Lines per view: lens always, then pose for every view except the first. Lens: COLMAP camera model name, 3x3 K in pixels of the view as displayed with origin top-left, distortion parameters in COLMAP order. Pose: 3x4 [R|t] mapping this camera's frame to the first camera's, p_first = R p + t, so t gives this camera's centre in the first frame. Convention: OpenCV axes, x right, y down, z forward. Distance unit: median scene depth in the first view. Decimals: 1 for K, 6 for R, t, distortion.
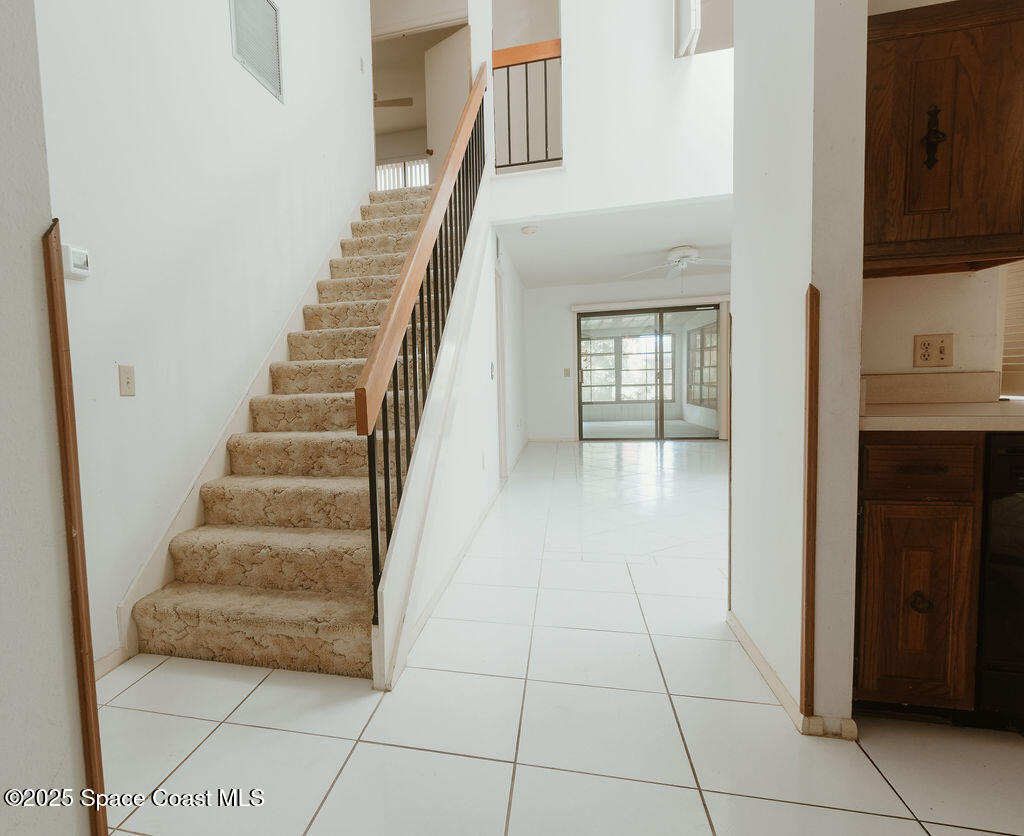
lens RADIAL K [[578.2, 0, 404.2], [0, 578.2, 417.9], [0, 0, 1]] dist [0.004670, 0.001153]
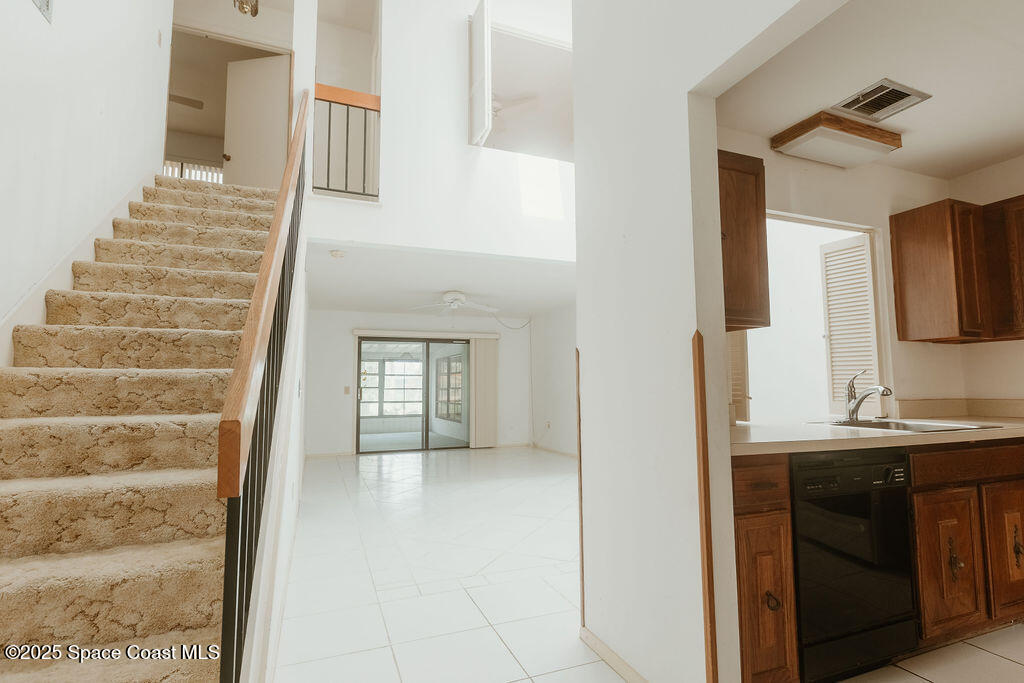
lens RADIAL K [[496.9, 0, 512.0], [0, 496.9, 341.5], [0, 0, 1]] dist [0.001324, -0.000762]
pose [[0.794113, 0.087357, 0.601460, -0.074806], [0.017214, 0.985986, -0.165935, -0.018335], [-0.607527, 0.142125, 0.781481, 0.167135]]
